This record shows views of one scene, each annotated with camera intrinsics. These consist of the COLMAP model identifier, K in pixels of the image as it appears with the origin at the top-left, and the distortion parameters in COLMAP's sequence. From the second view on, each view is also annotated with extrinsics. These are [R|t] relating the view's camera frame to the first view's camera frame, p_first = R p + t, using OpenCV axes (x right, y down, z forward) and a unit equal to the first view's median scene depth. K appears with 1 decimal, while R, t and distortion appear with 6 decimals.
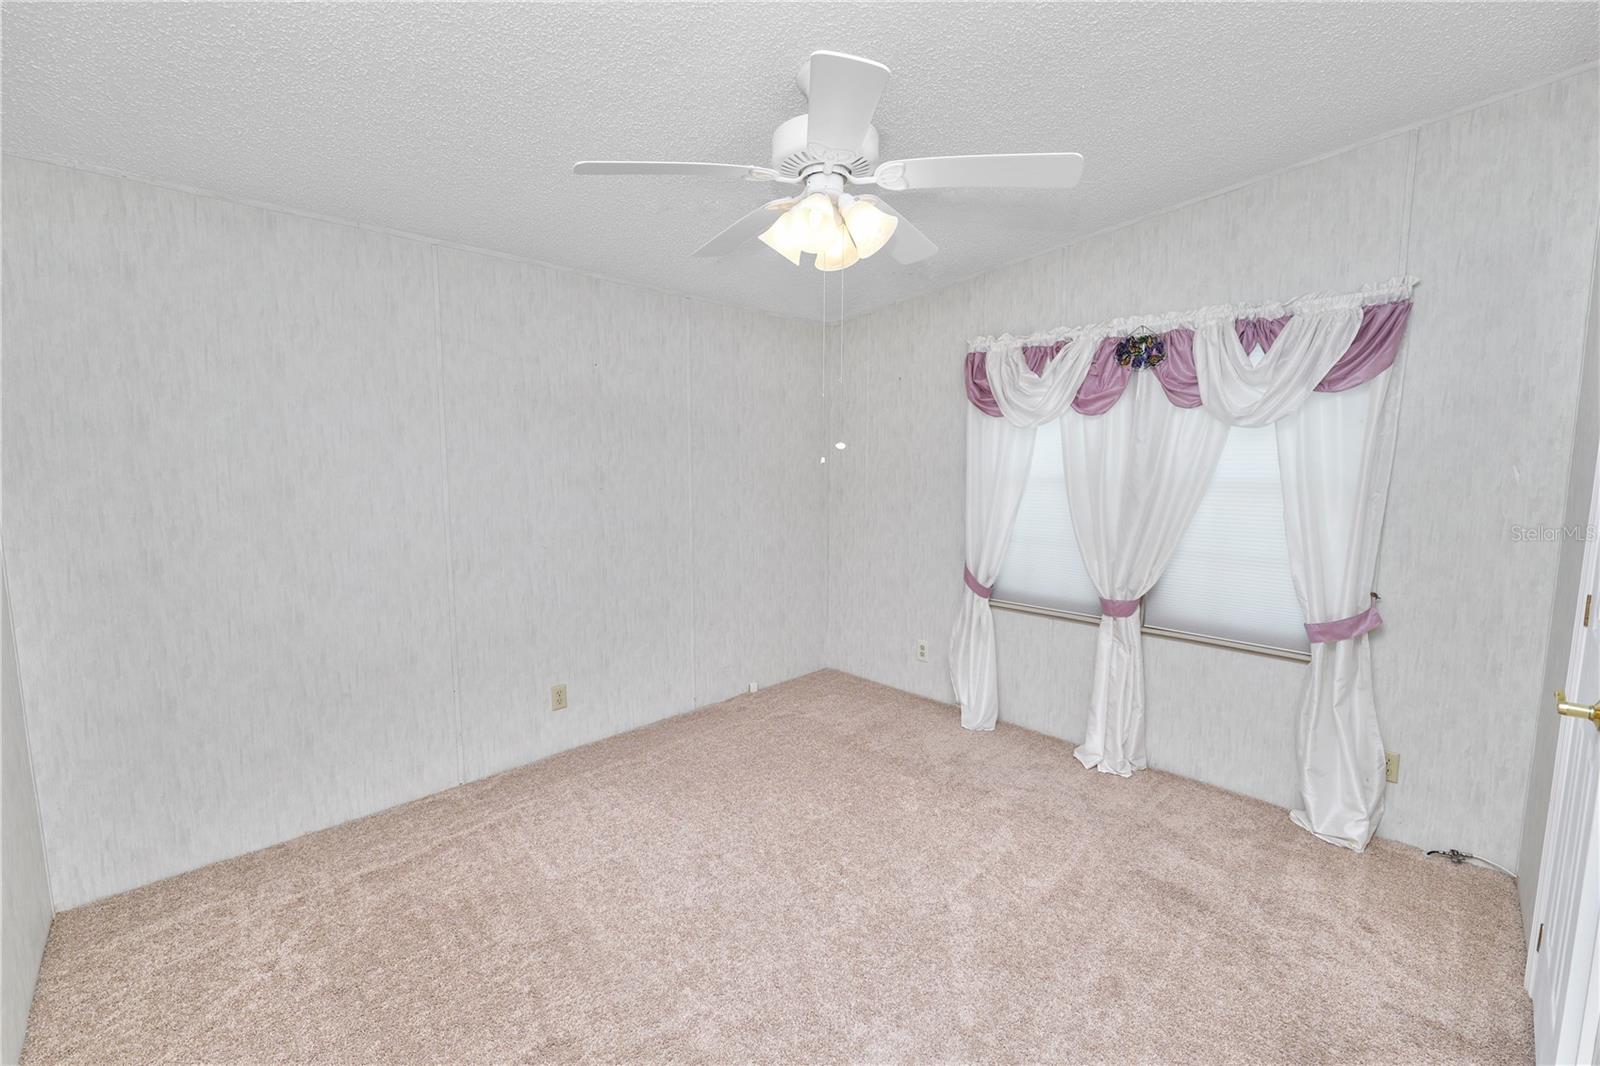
lens RADIAL K [[680.5, 0, 800.0], [0, 680.5, 533.0], [0, 0, 1]] dist [0.044254, 0.000168]
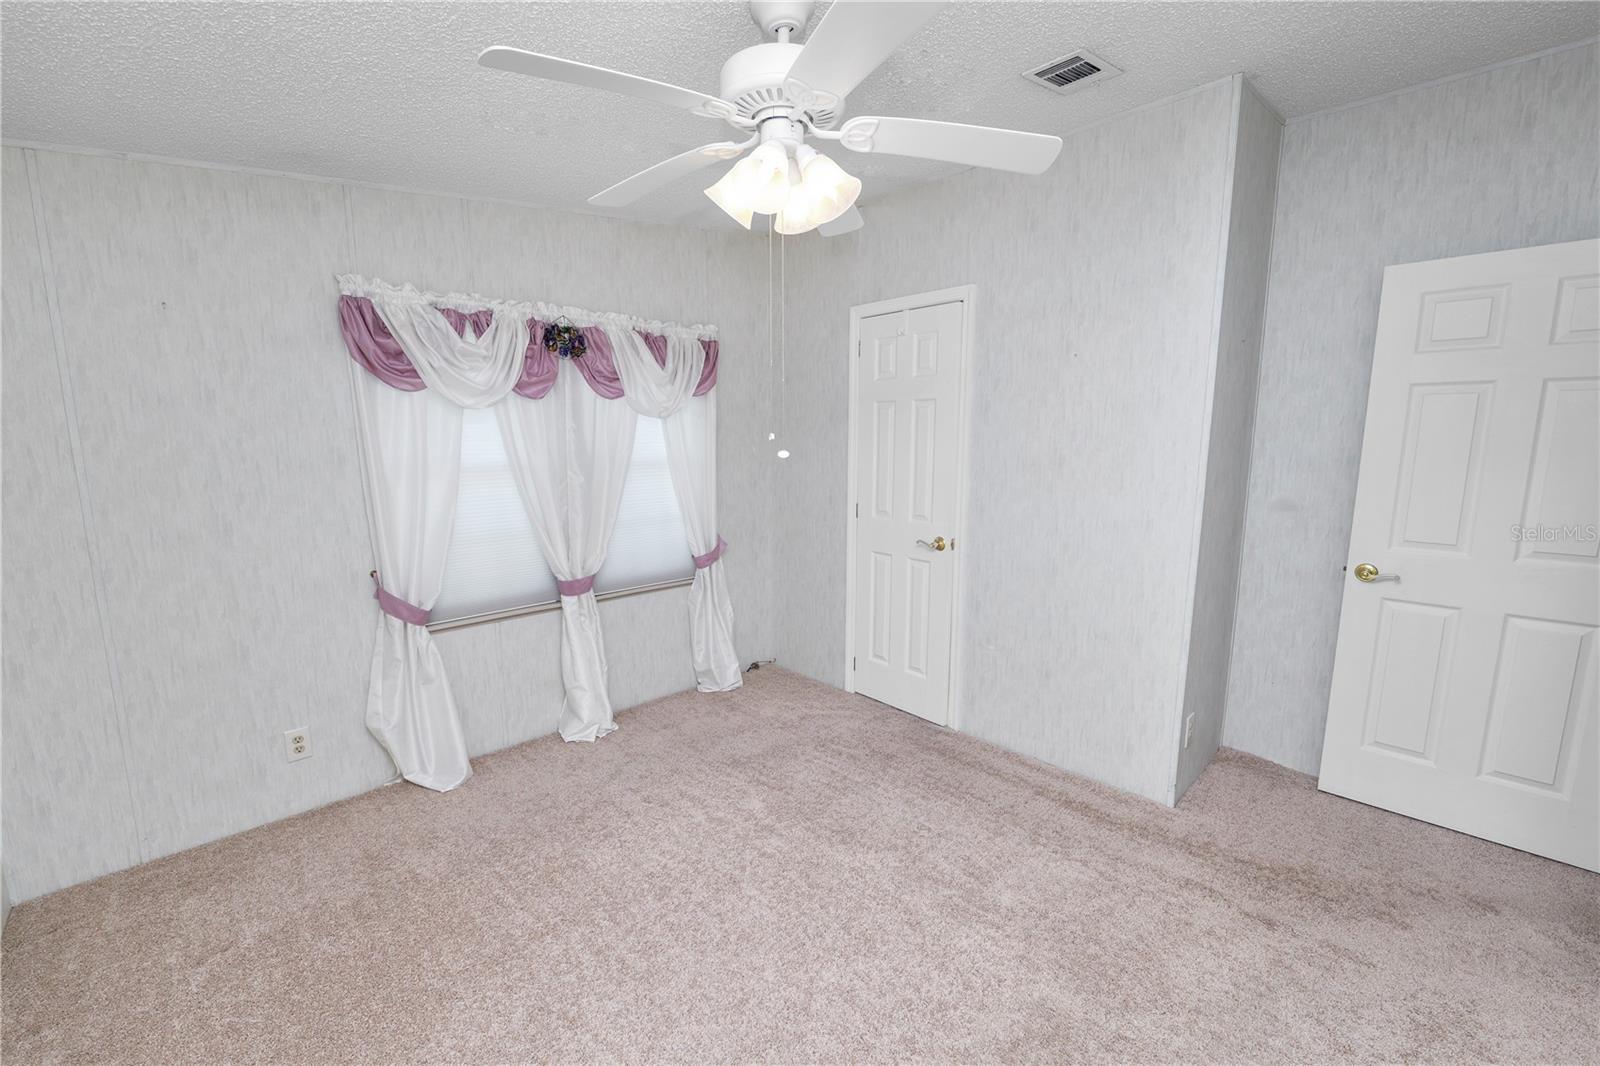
lens RADIAL K [[650.4, 0, 798.8], [0, 650.4, 534.6], [0, 0, 1]] dist [-0.014550, 0.001594]
pose [[0.017670, -0.144049, 0.989413, -0.501143], [0.123644, 0.982286, 0.140803, -0.064967], [-0.992169, 0.119847, 0.035168, 0.622138]]
